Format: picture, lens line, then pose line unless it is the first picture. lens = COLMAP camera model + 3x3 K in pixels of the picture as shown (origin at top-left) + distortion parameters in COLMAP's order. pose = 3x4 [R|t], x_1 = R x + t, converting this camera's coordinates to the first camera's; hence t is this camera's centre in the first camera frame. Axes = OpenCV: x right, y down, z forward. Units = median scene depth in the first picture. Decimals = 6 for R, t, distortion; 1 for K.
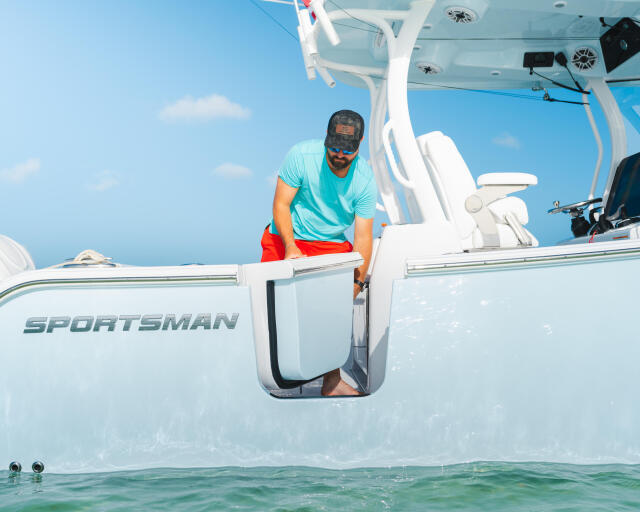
lens RADIAL K [[665.0, 0, 320.0], [0, 665.0, 256.0], [0, 0, 1]] dist [0.007244, 0.009495]
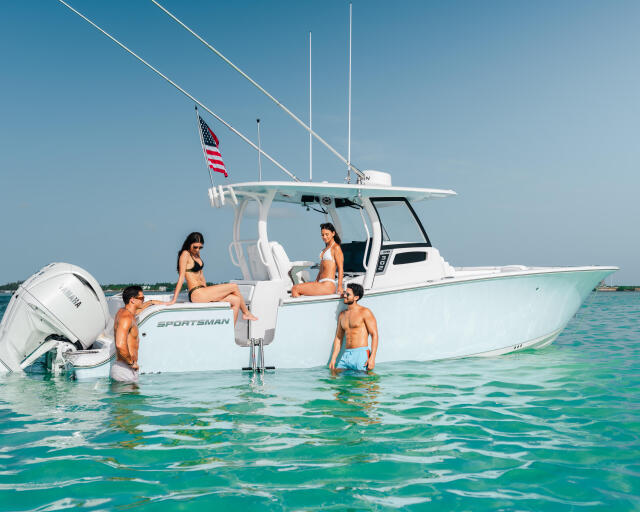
lens RADIAL K [[746.6, 0, 320.0], [0, 746.6, 256.0], [0, 0, 1]] dist [0.015926, 0.009619]
pose [[0.907399, 0.015499, 0.419983, -0.840939], [-0.027609, 0.999359, 0.022771, -0.203247], [-0.419361, -0.032257, 0.907246, -1.588543]]
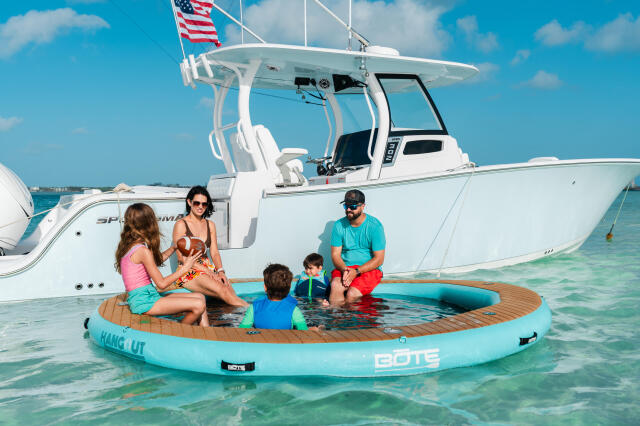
lens RADIAL K [[624.0, 0, 320.0], [0, 624.0, 213.0], [0, 0, 1]] dist [0.001361, -0.003186]
pose [[0.913644, -0.009595, 0.406402, -0.436724], [-0.017245, 0.997907, 0.062330, -0.041418], [-0.406150, -0.063956, 0.911566, -0.823945]]
